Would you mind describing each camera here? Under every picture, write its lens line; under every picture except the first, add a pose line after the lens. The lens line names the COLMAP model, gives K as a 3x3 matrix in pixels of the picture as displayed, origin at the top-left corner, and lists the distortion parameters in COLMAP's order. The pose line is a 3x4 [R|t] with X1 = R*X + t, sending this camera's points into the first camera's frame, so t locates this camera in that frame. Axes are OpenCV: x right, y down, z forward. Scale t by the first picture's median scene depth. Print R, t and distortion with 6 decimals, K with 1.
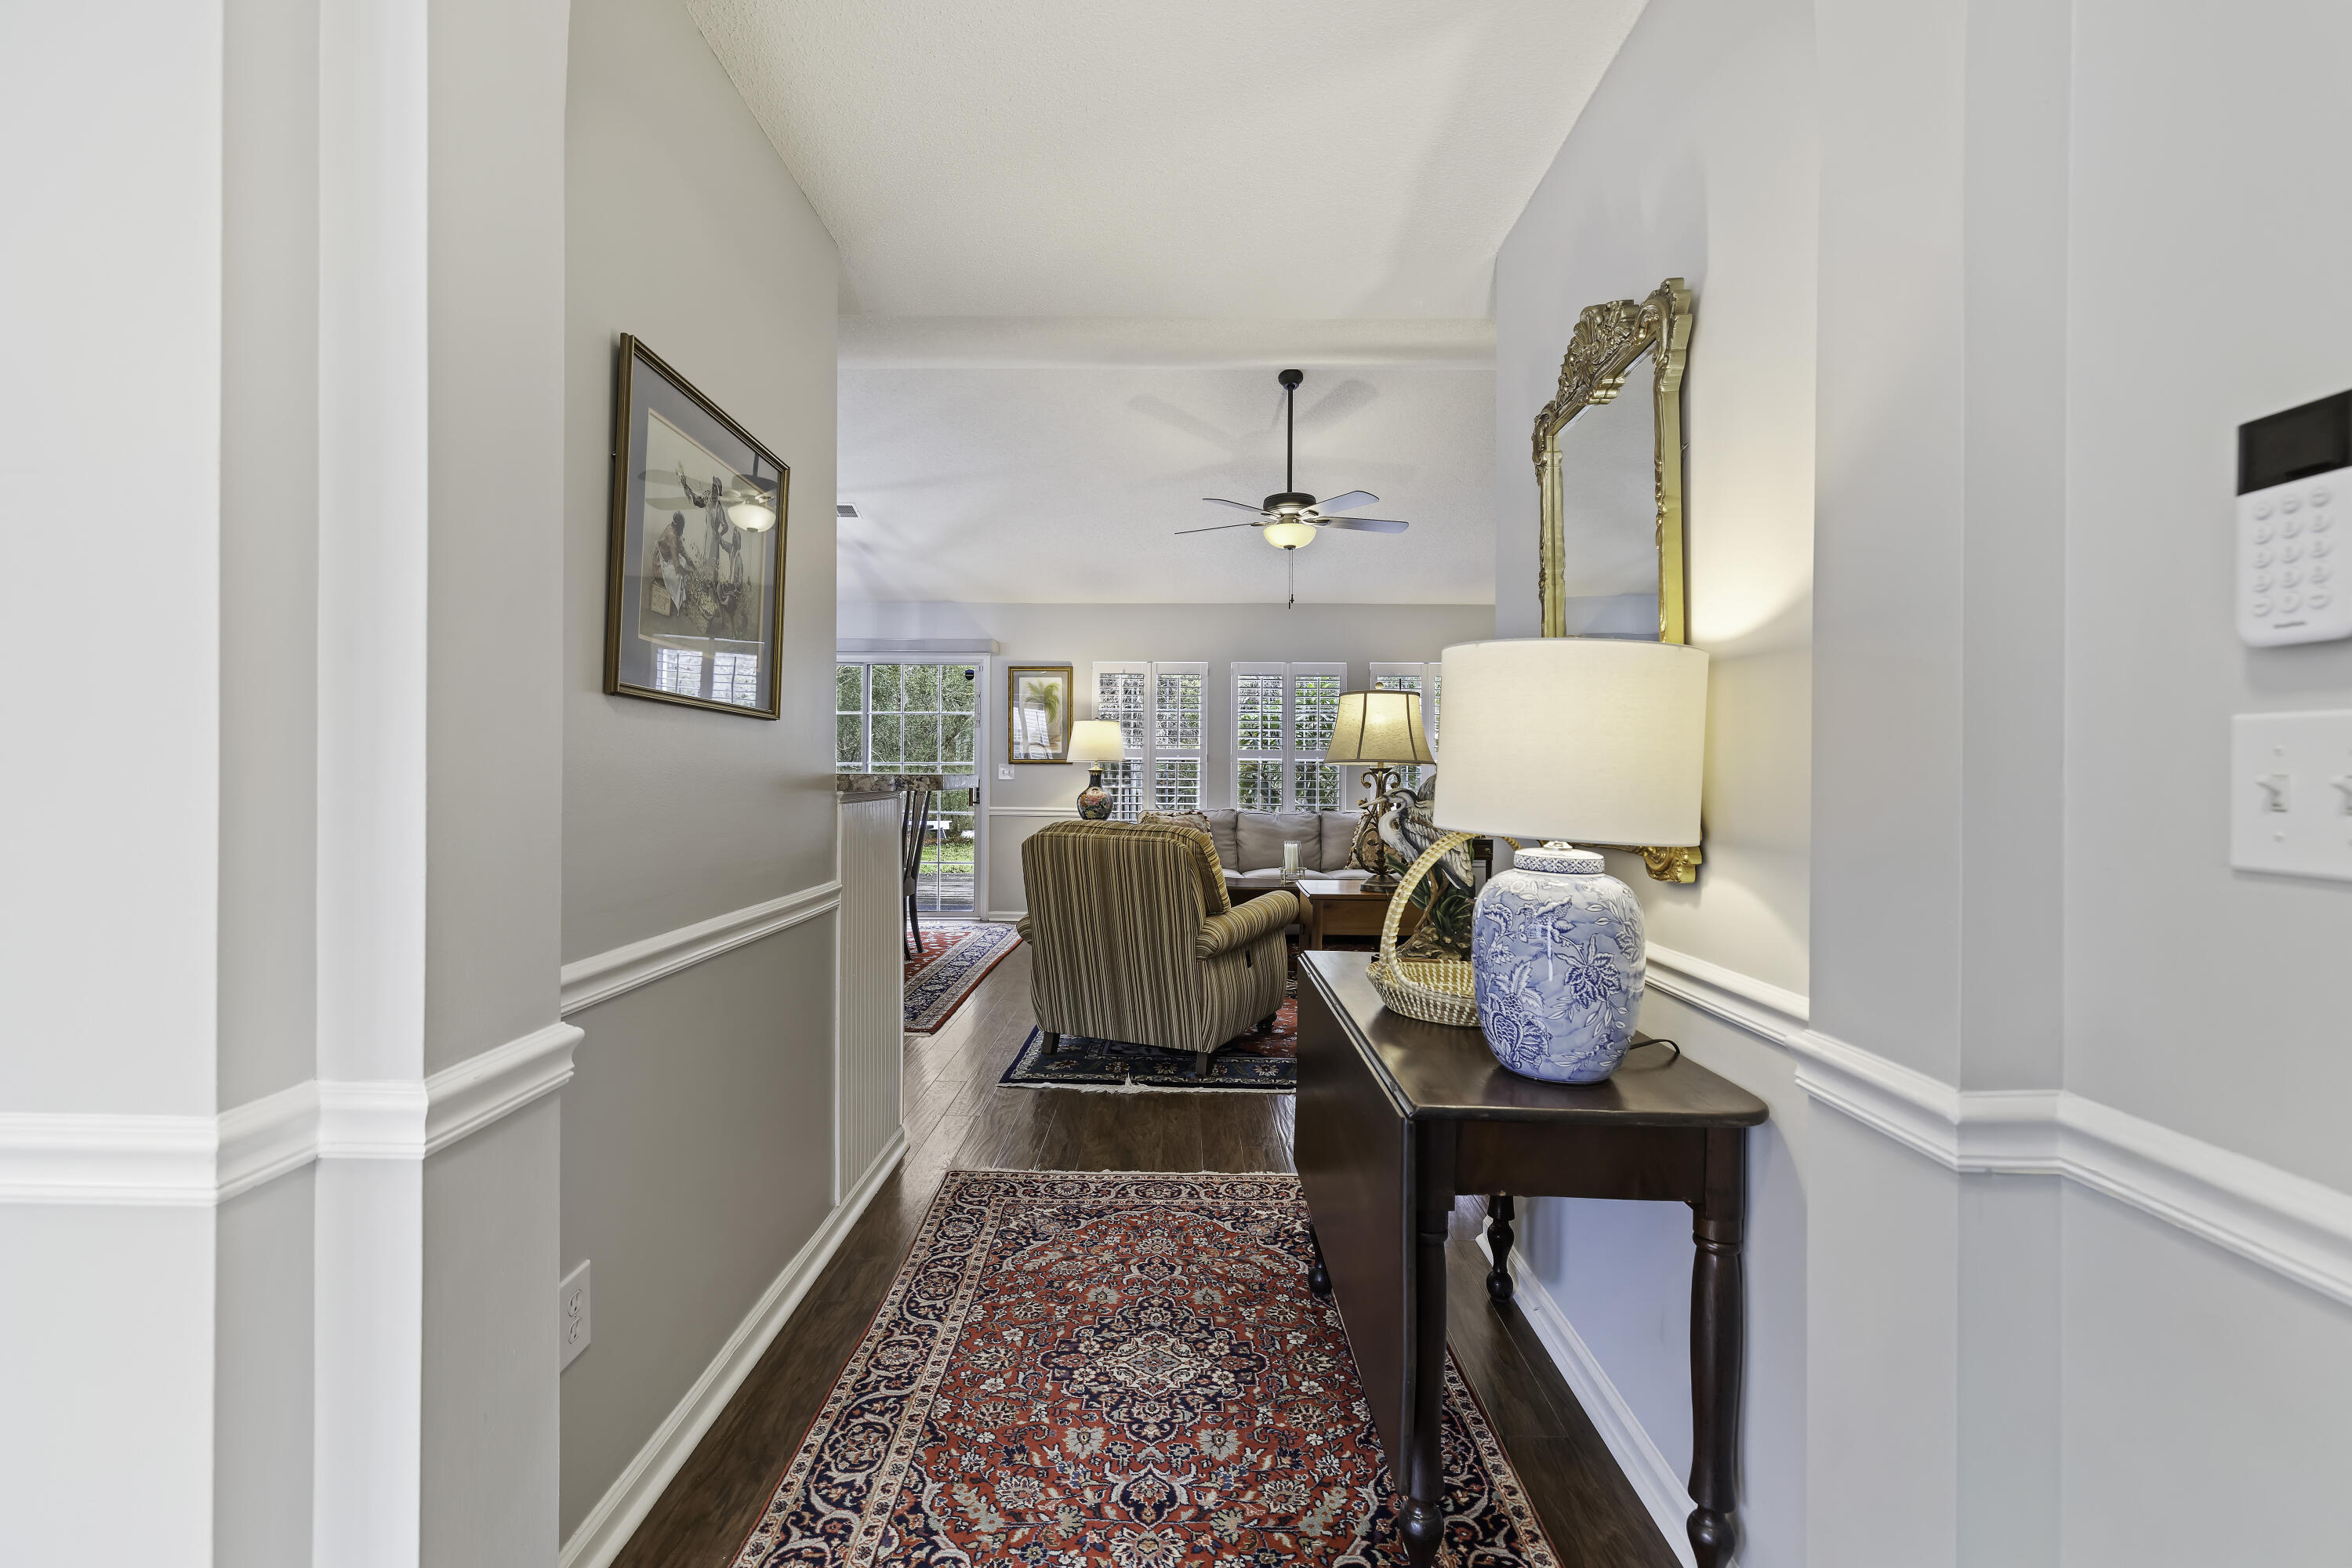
lens RADIAL K [[1015.8, 0, 1172.6], [0, 1015.8, 773.7], [0, 0, 1]] dist [-0.007444, 0.002367]
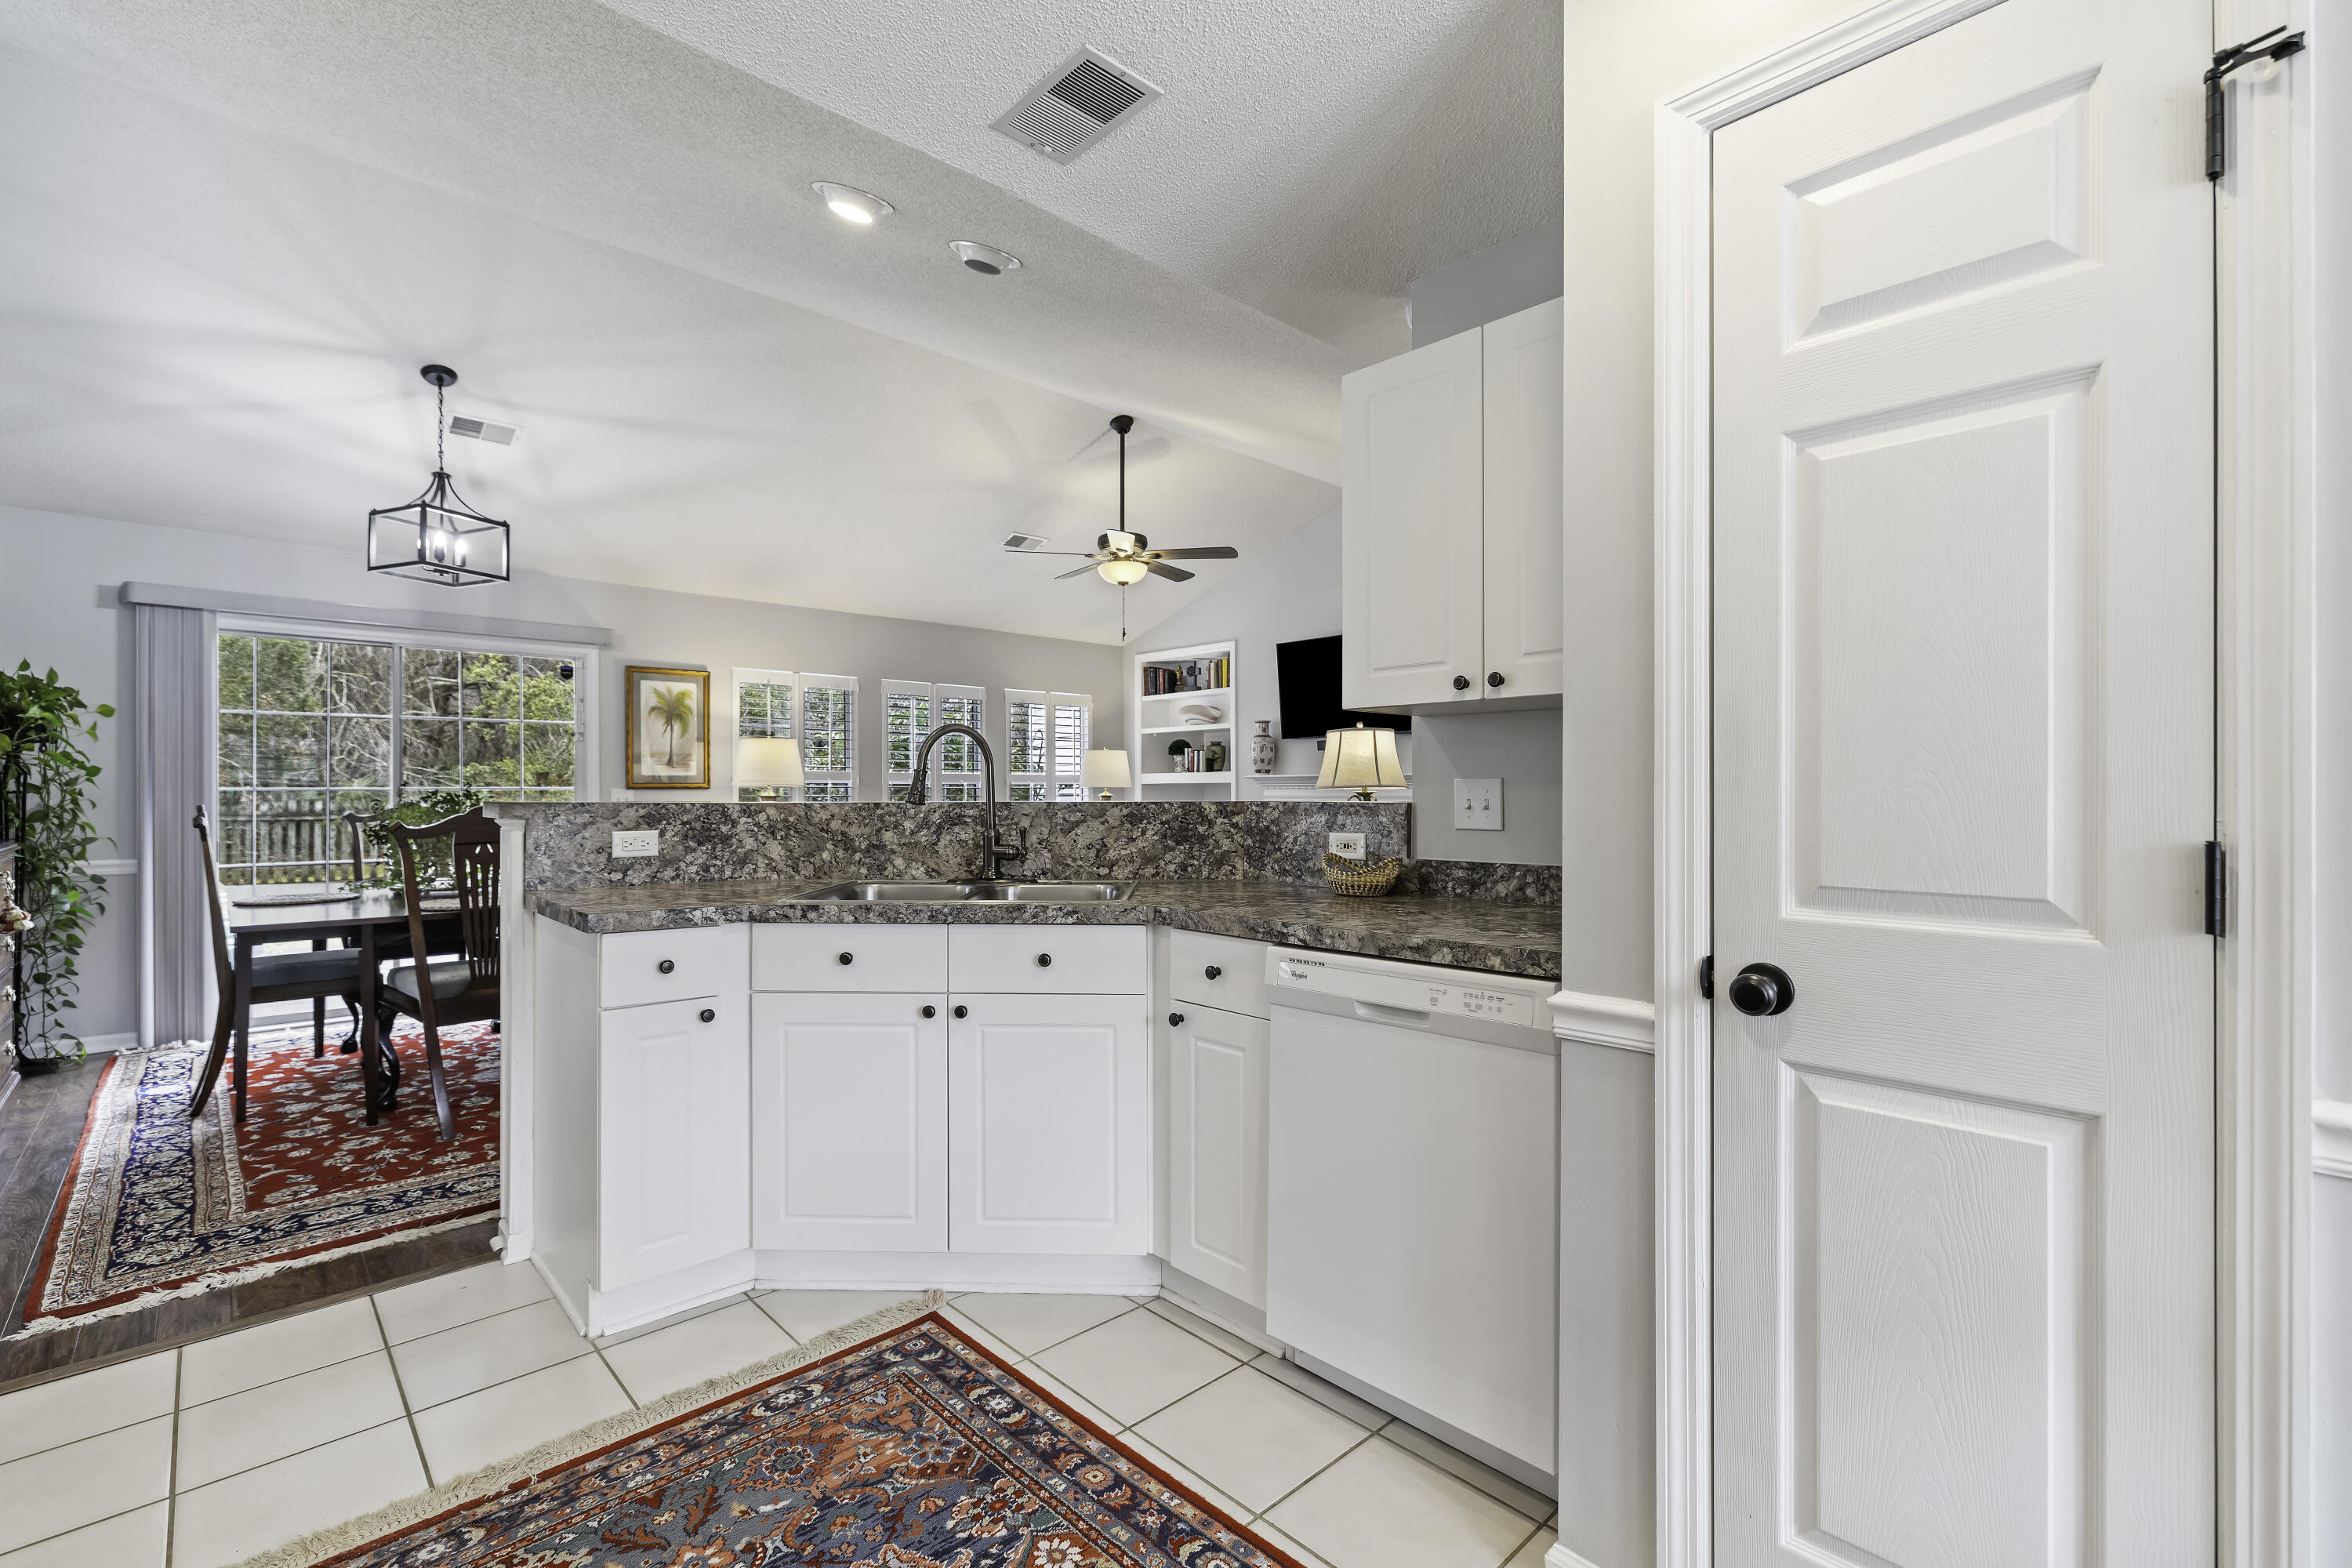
lens RADIAL K [[1015.8, 0, 1177.5], [0, 1015.8, 798.0], [0, 0, 1]] dist [-0.007444, 0.002367]
pose [[0.718737, -0.012014, 0.695178, -1.036355], [0.009571, 0.999927, 0.007385, -0.012614], [-0.695216, 0.001346, 0.718800, 0.360940]]
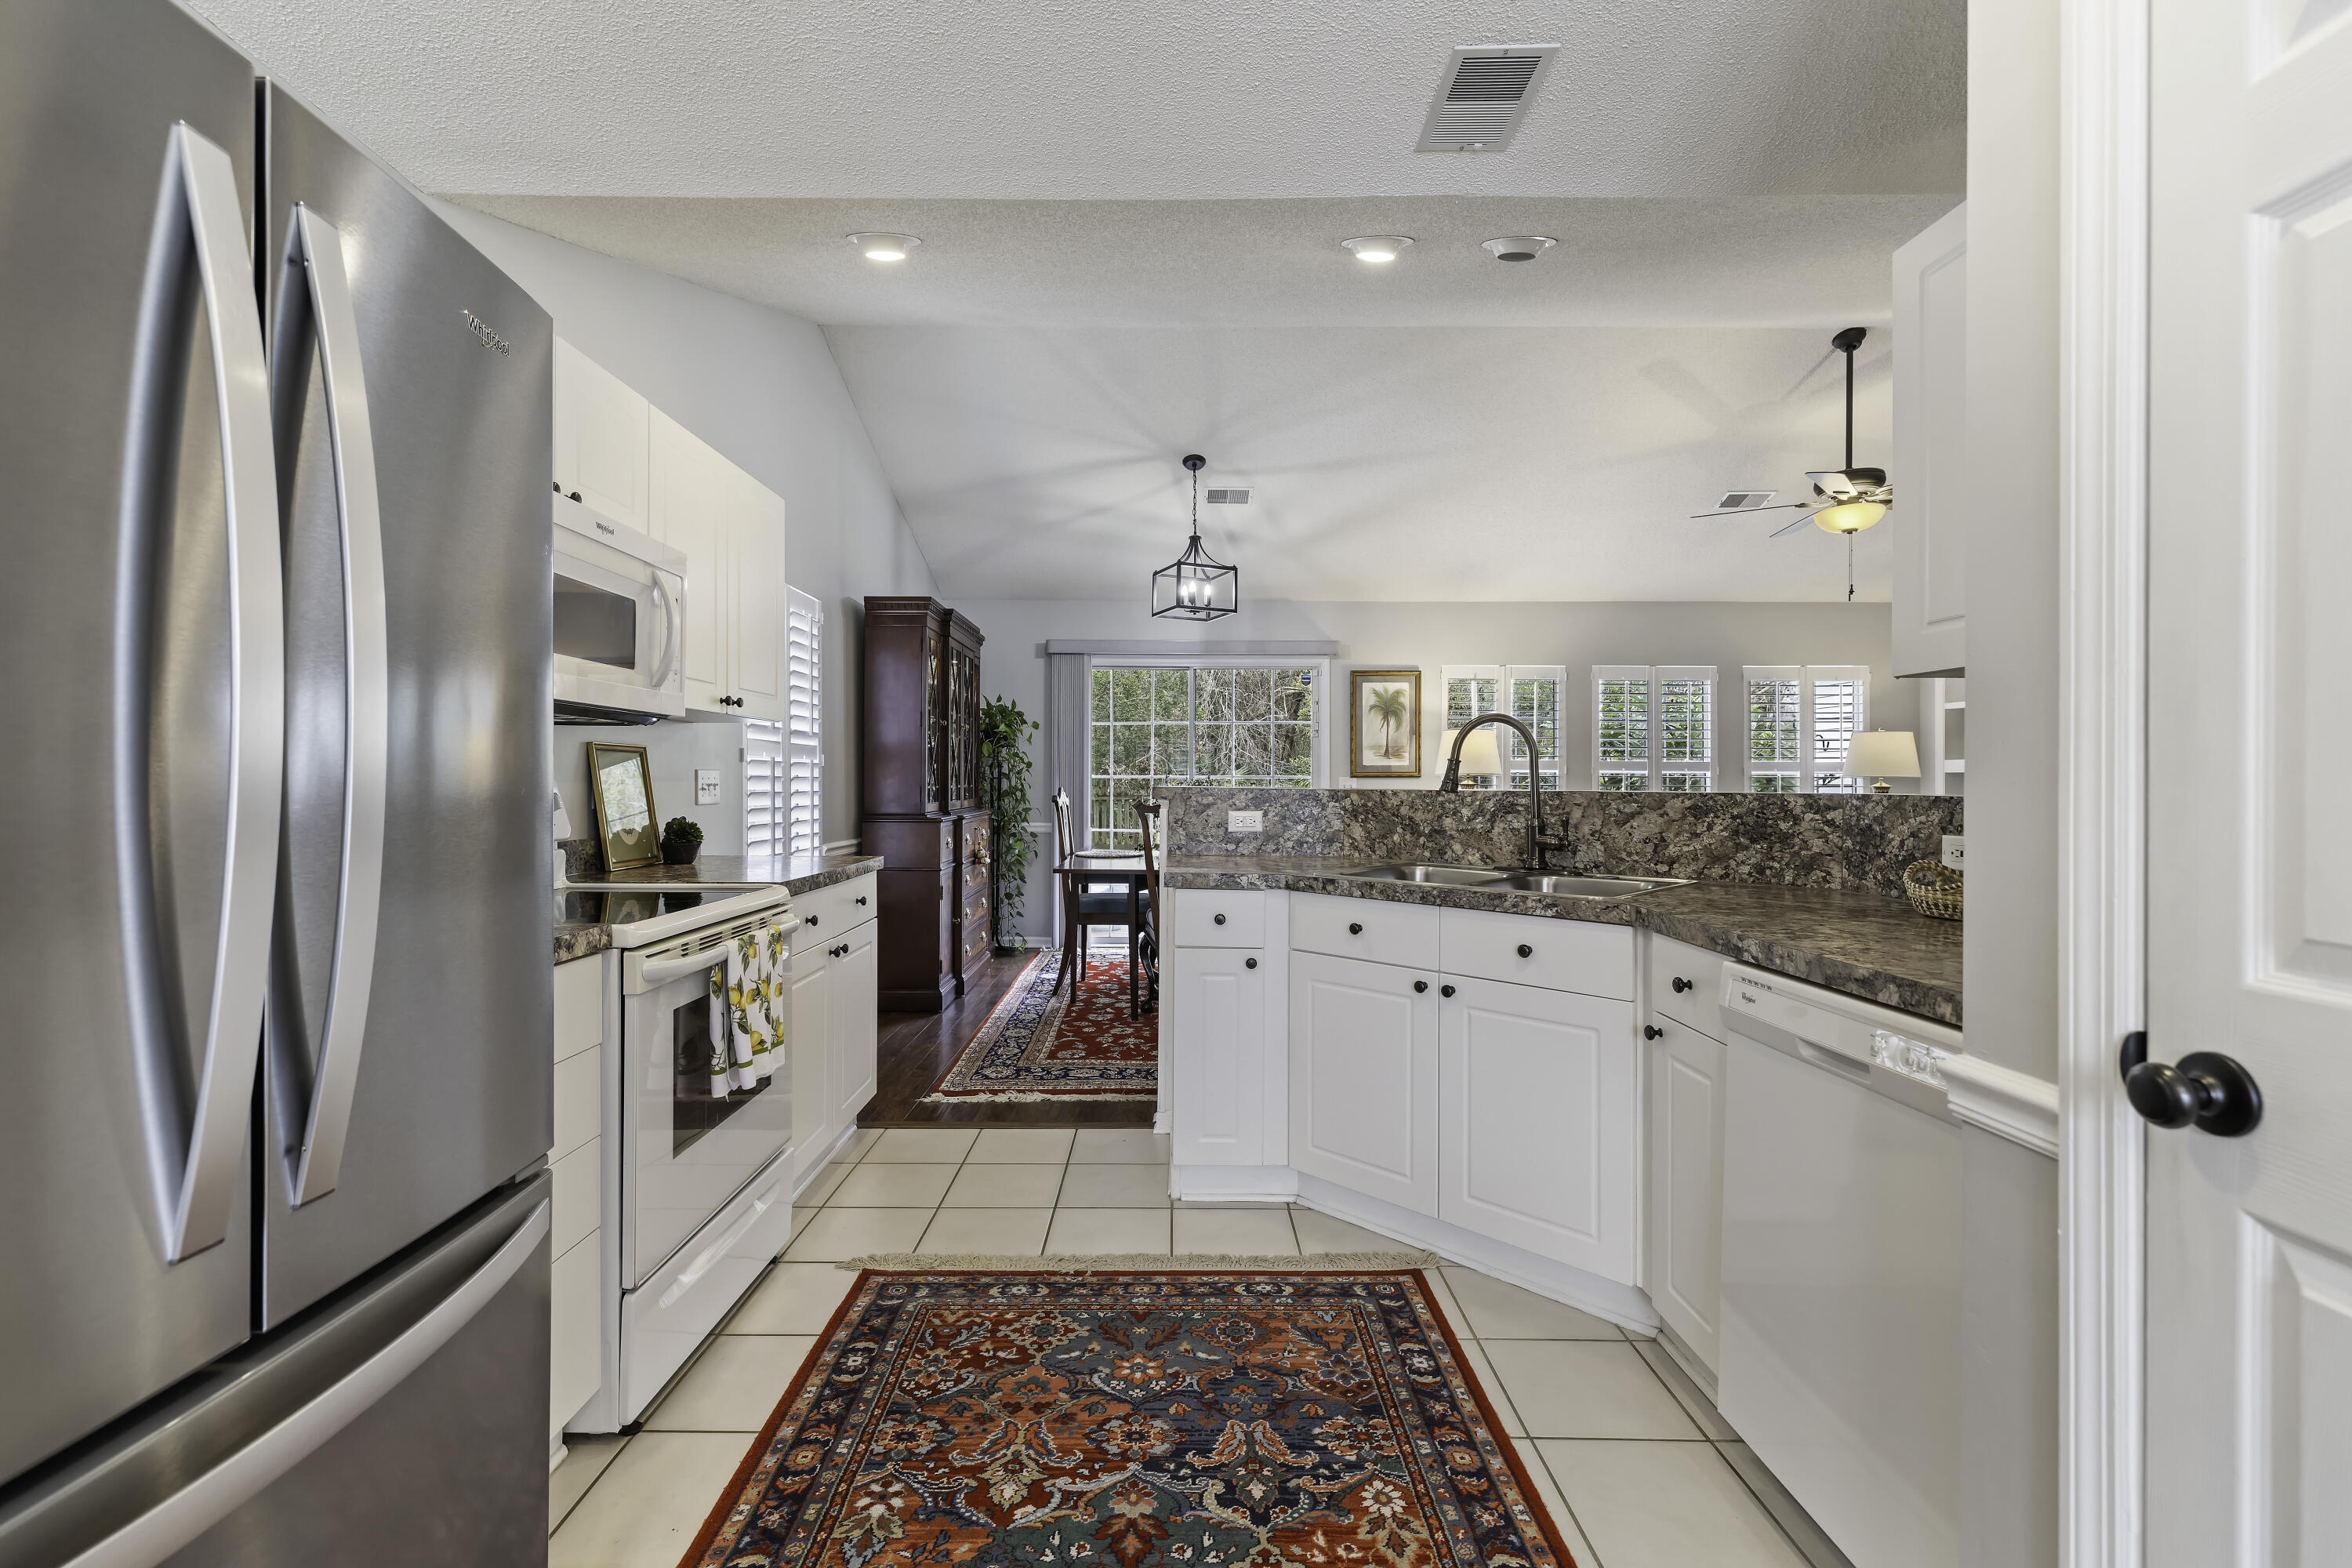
lens RADIAL K [[1015.8, 0, 1171.8], [0, 1015.8, 784.8], [0, 0, 1]] dist [-0.007444, 0.002367]
pose [[0.999970, -0.002764, 0.007274, -0.850548], [0.002763, 0.999996, 0.000105, -0.010275], [-0.007274, -0.000085, 0.999974, 0.232125]]
